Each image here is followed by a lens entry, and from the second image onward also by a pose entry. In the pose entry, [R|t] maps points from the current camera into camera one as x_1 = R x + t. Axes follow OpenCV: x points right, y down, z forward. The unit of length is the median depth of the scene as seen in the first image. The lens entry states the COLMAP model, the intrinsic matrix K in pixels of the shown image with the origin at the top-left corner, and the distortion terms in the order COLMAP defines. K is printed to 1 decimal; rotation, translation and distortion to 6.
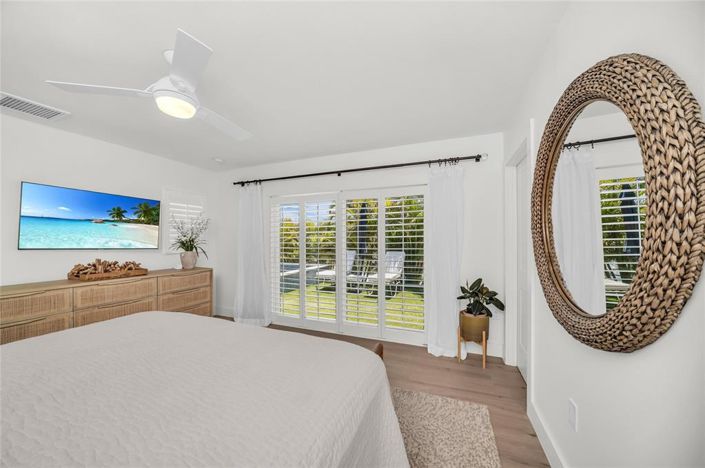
lens RADIAL K [[268.6, 0, 356.3], [0, 268.6, 241.4], [0, 0, 1]] dist [0.018272, 0.000058]
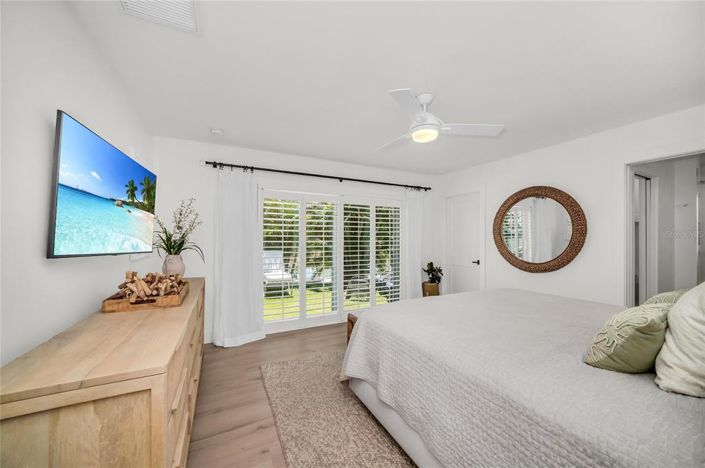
lens RADIAL K [[268.6, 0, 356.3], [0, 268.6, 241.4], [0, 0, 1]] dist [0.018272, 0.000058]
pose [[0.638702, -0.004348, 0.769442, -1.020670], [-0.000430, 0.999982, 0.006008, 0.000252], [-0.769454, -0.004168, 0.638688, 0.261707]]
